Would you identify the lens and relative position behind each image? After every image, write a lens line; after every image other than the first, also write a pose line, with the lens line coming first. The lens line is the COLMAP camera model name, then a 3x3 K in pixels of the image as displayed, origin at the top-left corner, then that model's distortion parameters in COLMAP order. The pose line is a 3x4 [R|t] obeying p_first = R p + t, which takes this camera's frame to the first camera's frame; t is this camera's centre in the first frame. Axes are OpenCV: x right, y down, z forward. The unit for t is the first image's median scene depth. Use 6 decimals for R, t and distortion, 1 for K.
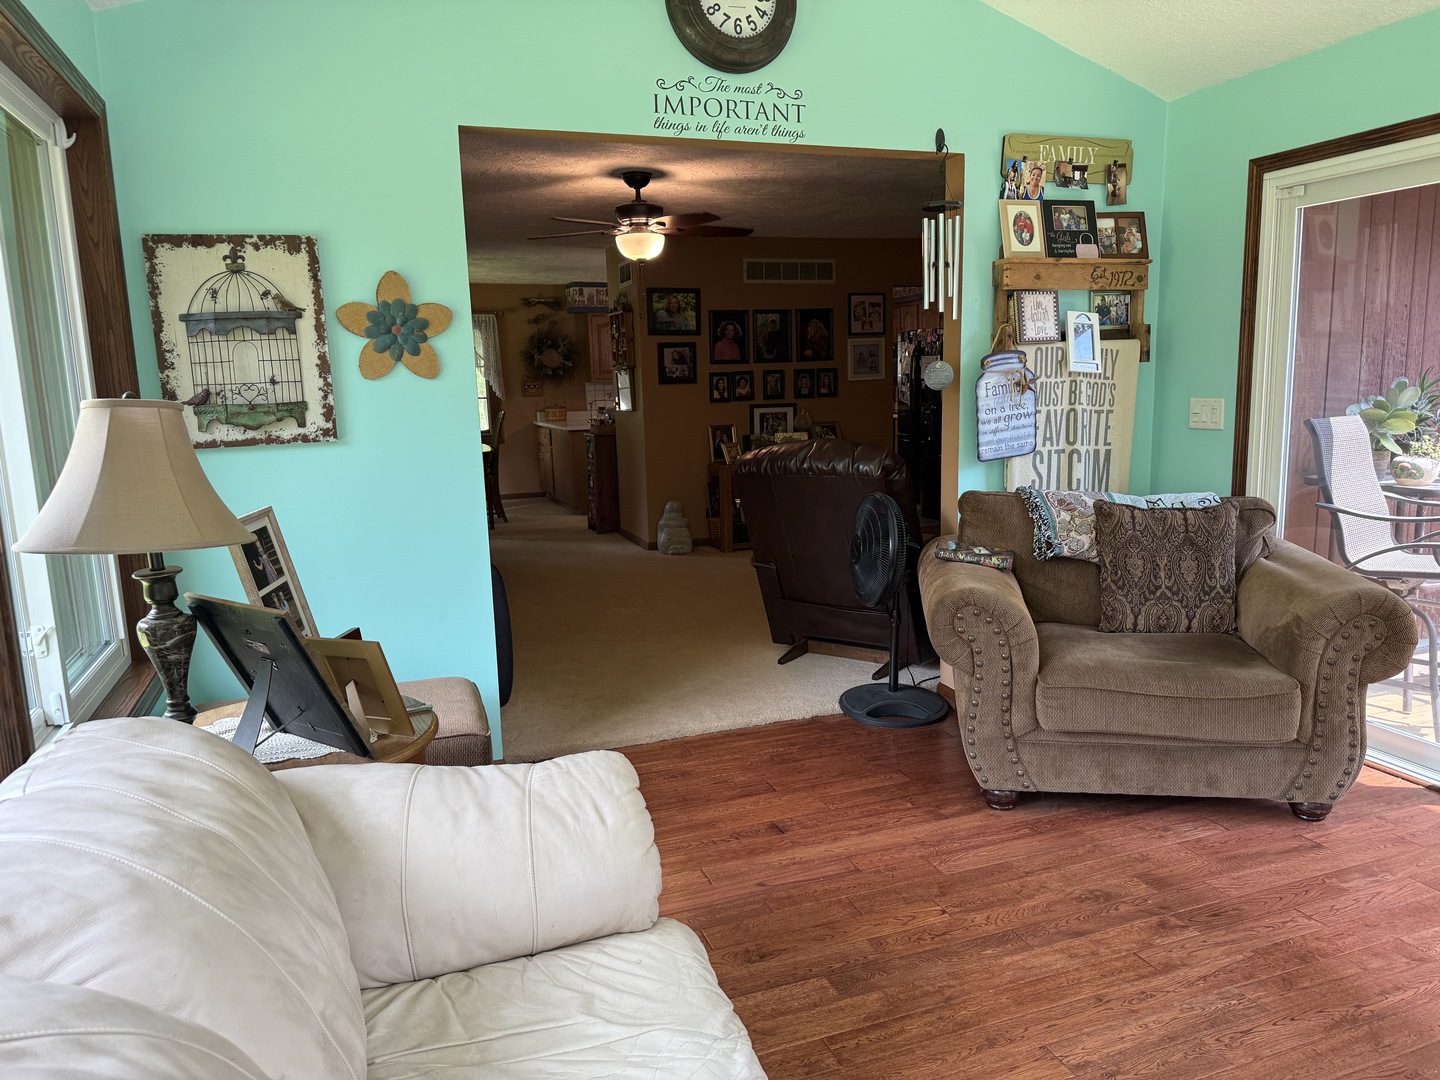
lens RADIAL K [[1028.2, 0, 728.3], [0, 1028.2, 549.8], [0, 0, 1]] dist [0.041339, -0.054691]
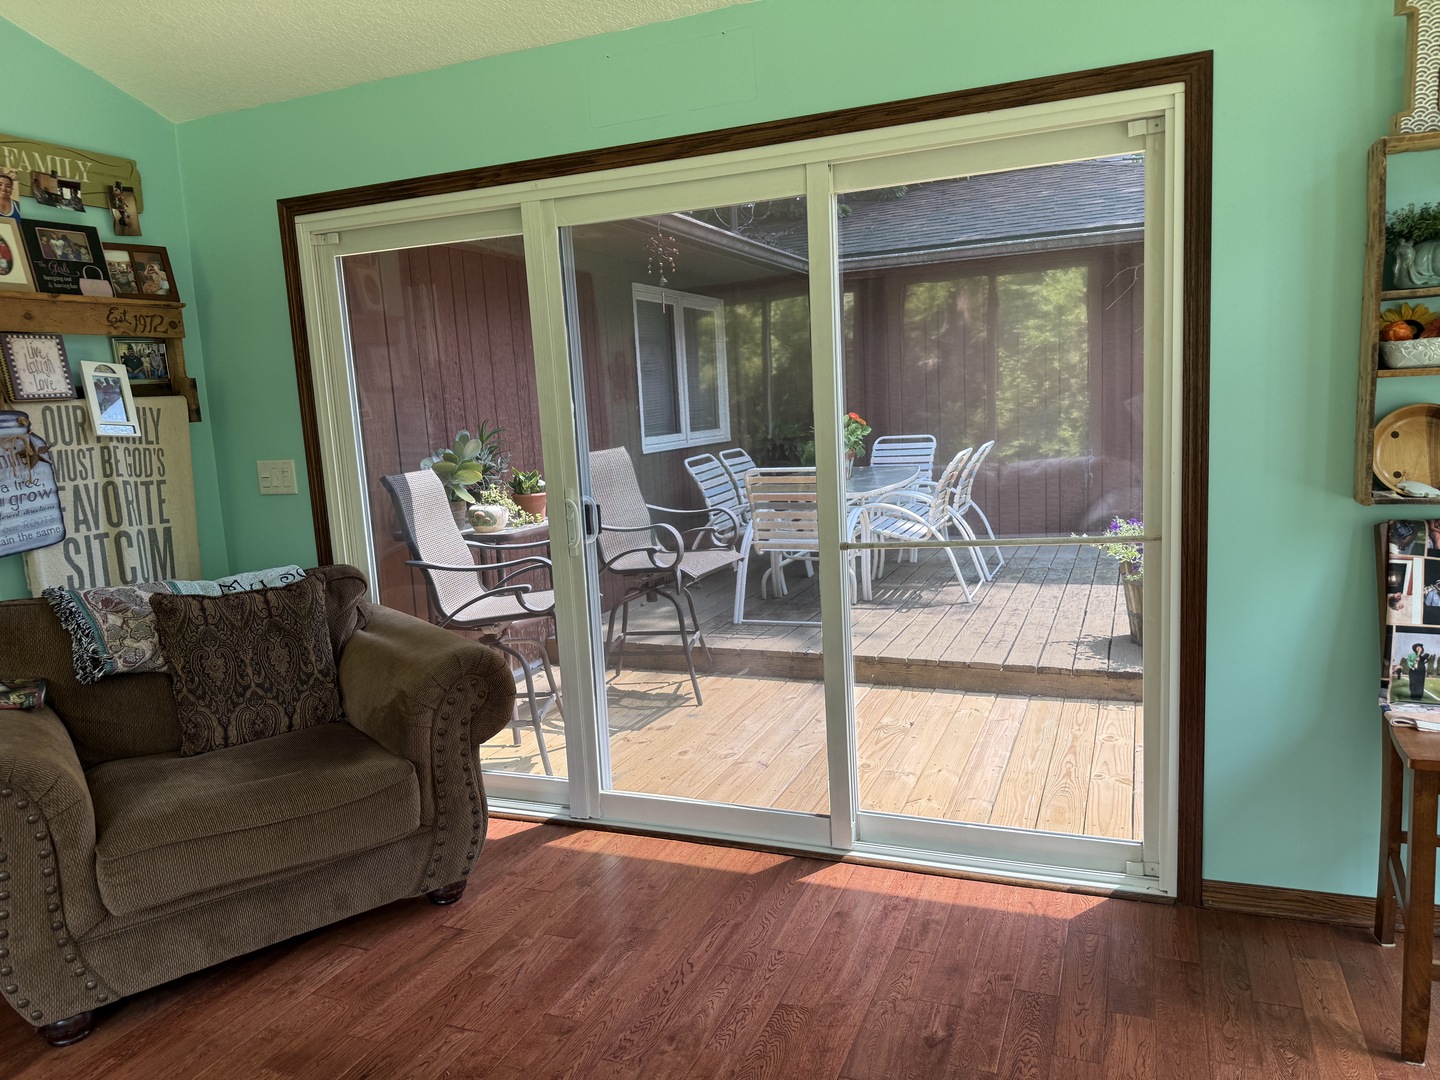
lens RADIAL K [[999.9, 0, 727.4], [0, 999.9, 541.4], [0, 0, 1]] dist [0.073817, -0.116836]
pose [[0.682709, -0.112894, 0.721917, 0.099334], [0.156271, 0.987692, 0.006672, -0.024038], [-0.713785, 0.108260, 0.691948, 0.136664]]
